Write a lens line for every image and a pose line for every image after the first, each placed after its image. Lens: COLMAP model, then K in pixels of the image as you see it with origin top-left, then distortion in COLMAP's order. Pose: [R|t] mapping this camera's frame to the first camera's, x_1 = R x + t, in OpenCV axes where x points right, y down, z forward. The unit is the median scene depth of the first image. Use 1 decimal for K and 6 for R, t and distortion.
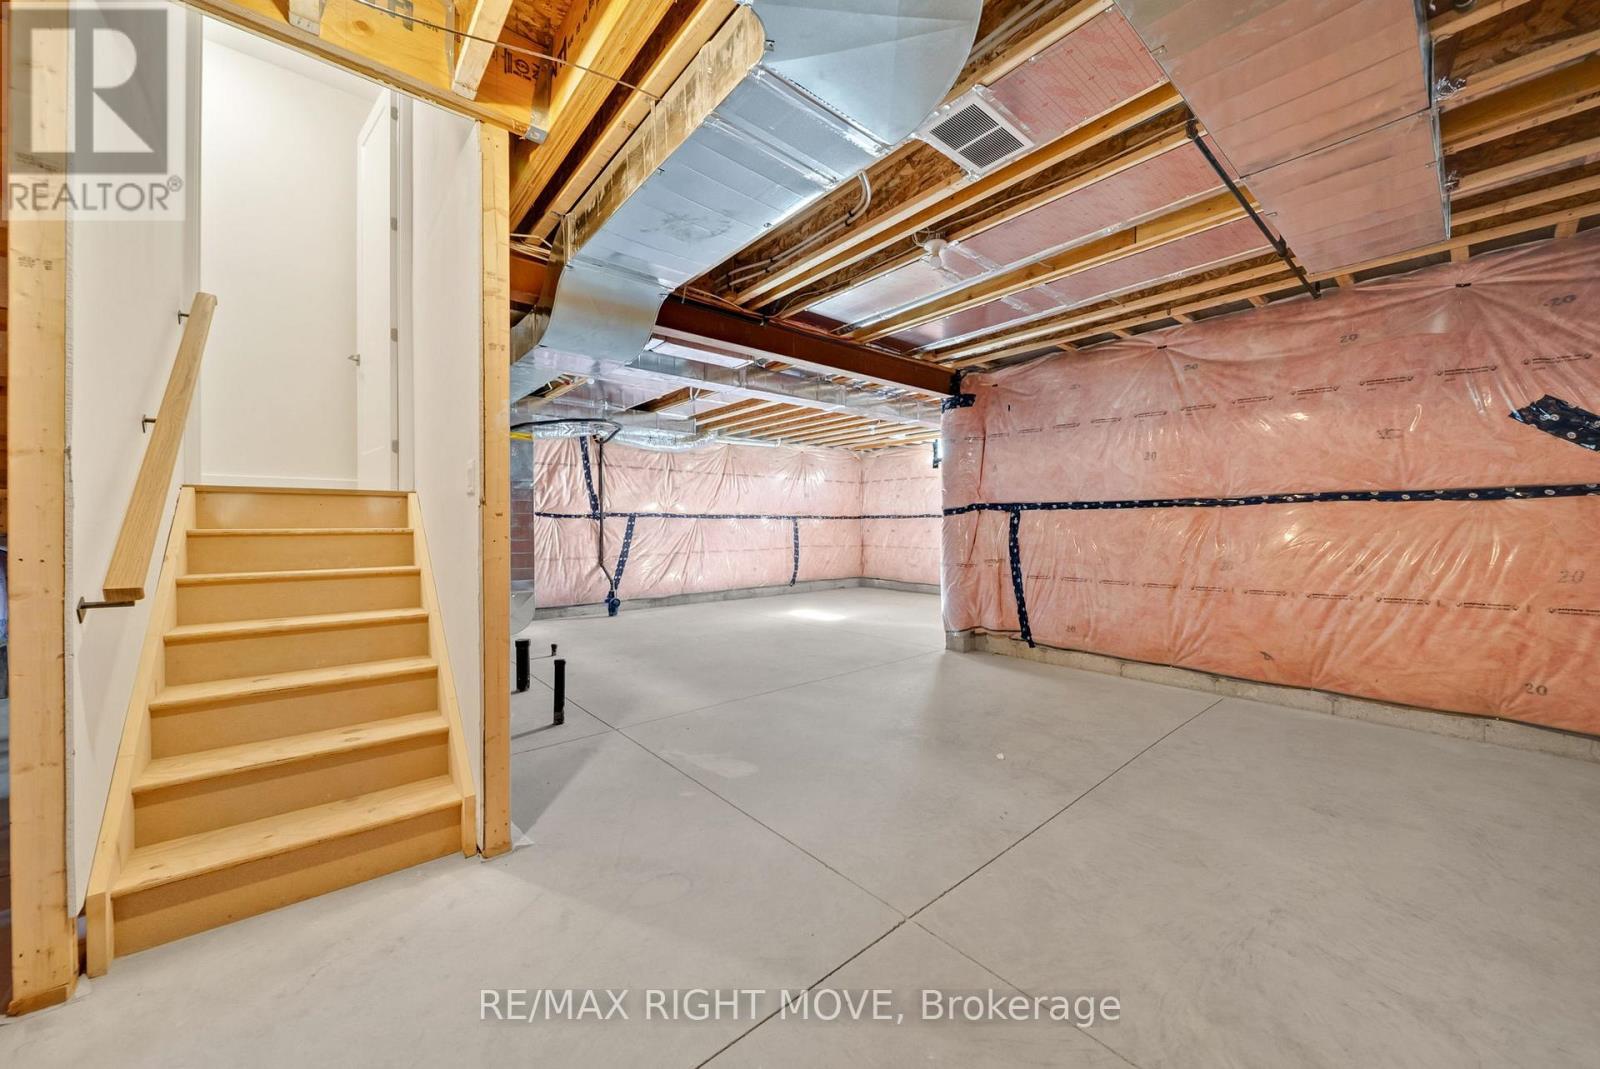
lens RADIAL K [[578.3, 0, 794.1], [0, 578.3, 542.8], [0, 0, 1]] dist [-0.001460, -0.000428]
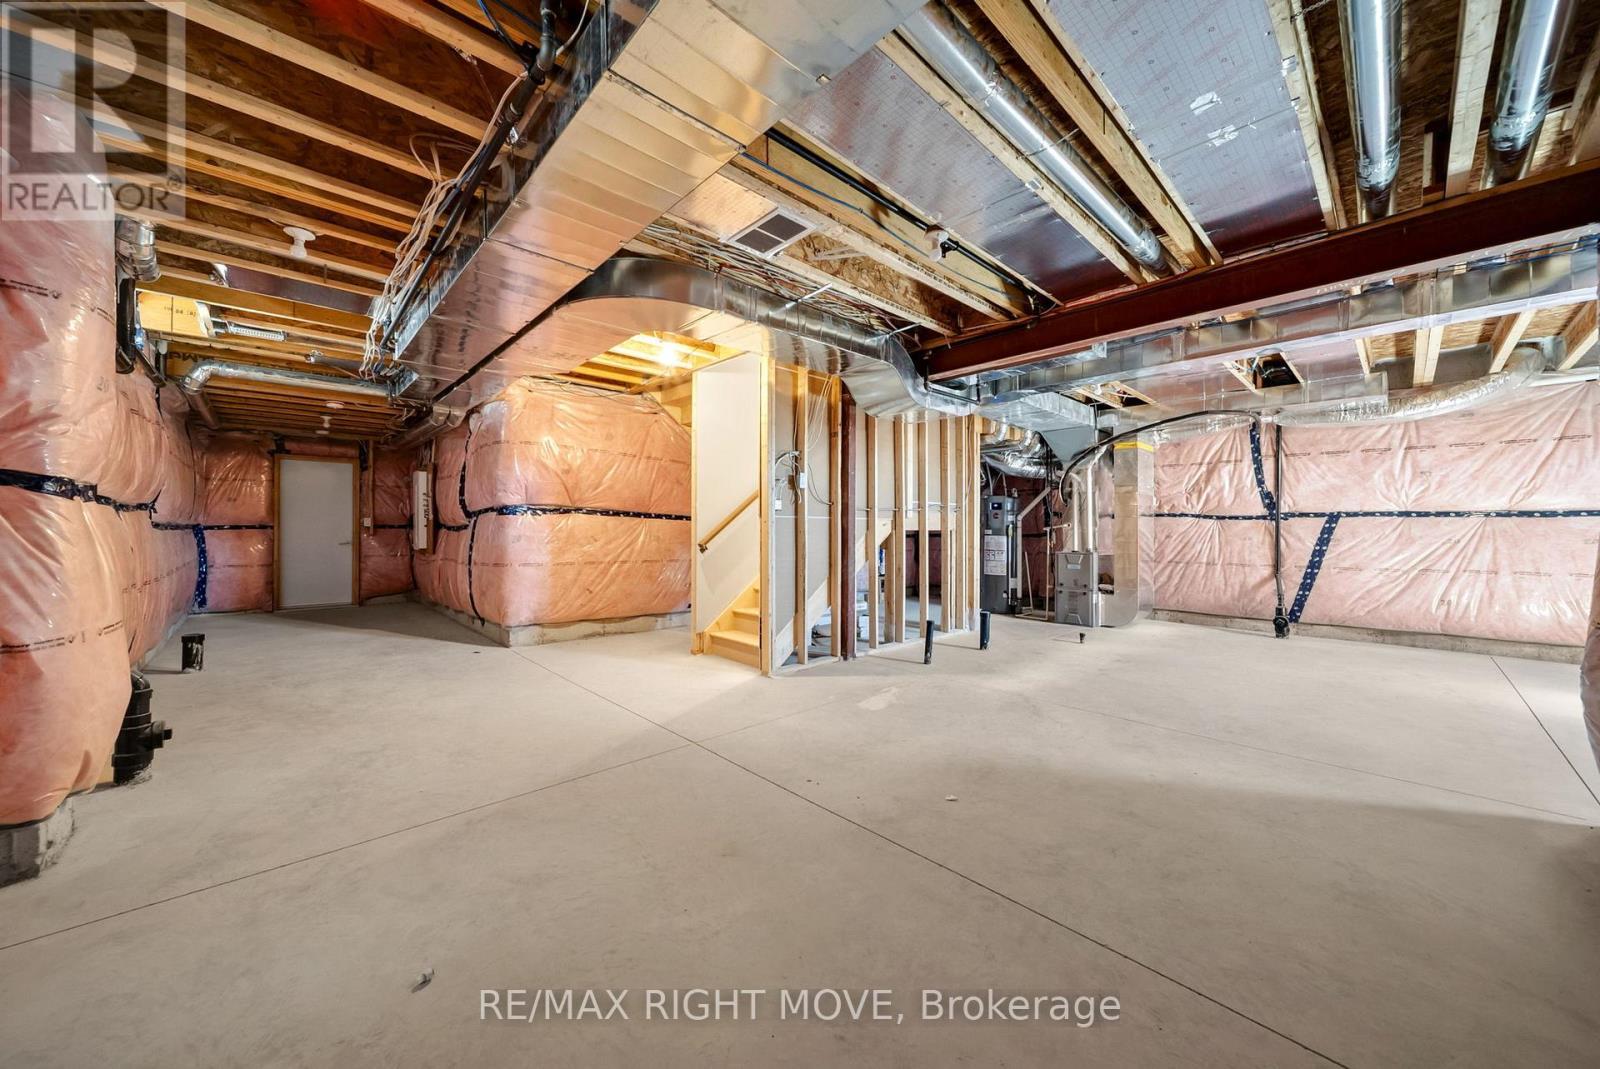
lens RADIAL K [[550.5, 0, 800.0], [0, 550.5, 534.5], [0, 0, 1]] dist [-0.001028, -0.000101]
pose [[0.062252, 0.014726, -0.997952, 0.428620], [-0.033621, 0.999355, 0.012649, -0.007713], [0.997494, 0.032765, 0.062707, 0.267061]]
